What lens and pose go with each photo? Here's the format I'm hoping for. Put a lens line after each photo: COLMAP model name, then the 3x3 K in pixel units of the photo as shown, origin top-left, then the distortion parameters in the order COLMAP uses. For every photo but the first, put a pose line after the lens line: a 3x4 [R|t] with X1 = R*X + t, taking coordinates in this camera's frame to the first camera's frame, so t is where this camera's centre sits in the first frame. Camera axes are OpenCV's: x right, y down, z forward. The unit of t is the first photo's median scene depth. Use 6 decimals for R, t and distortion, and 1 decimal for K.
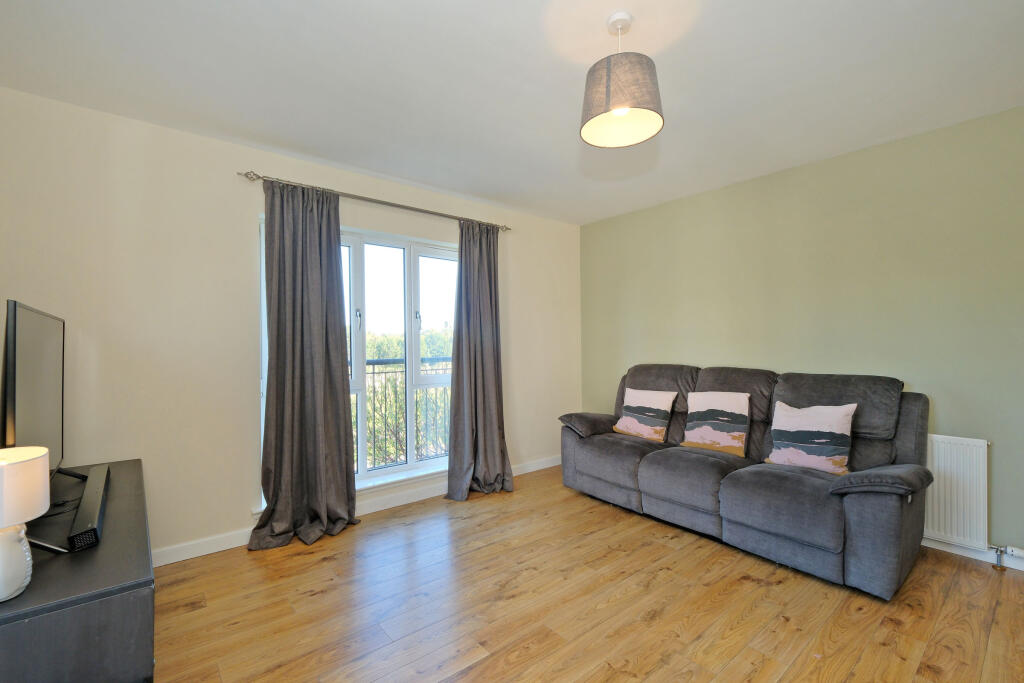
lens RADIAL K [[449.2, 0, 512.0], [0, 449.2, 341.5], [0, 0, 1]] dist [0.003155, 0.000406]
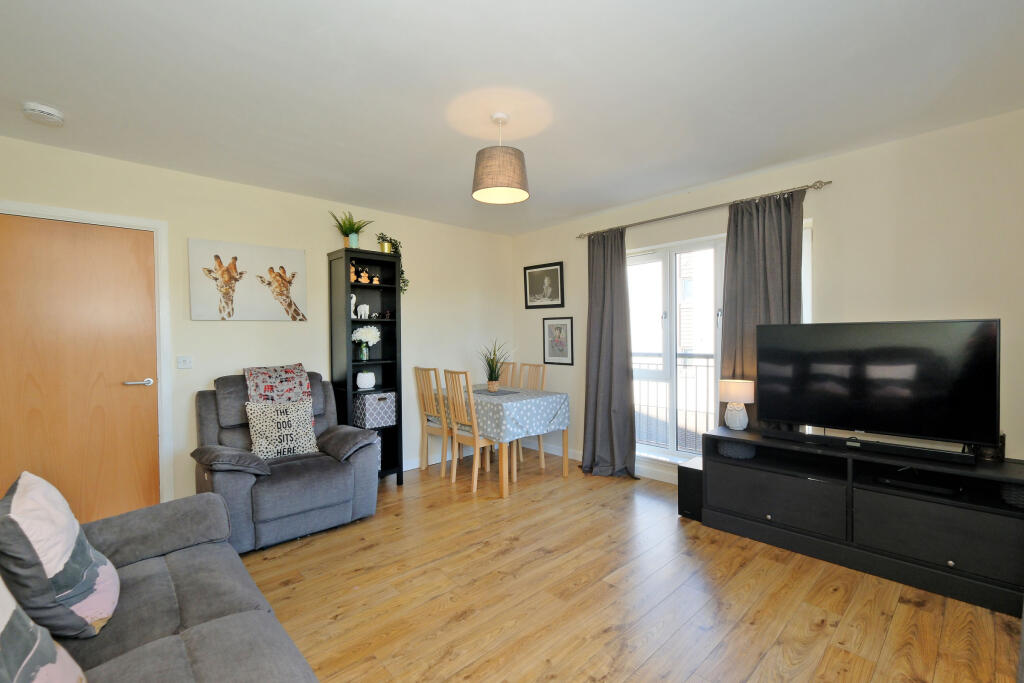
lens RADIAL K [[449.2, 0, 512.0], [0, 449.2, 341.5], [0, 0, 1]] dist [0.003155, 0.000406]
pose [[-0.998247, 0.016423, -0.056870, 0.251681], [0.015838, 0.999817, 0.010720, -0.024667], [0.057035, 0.009801, -0.998324, 2.055037]]
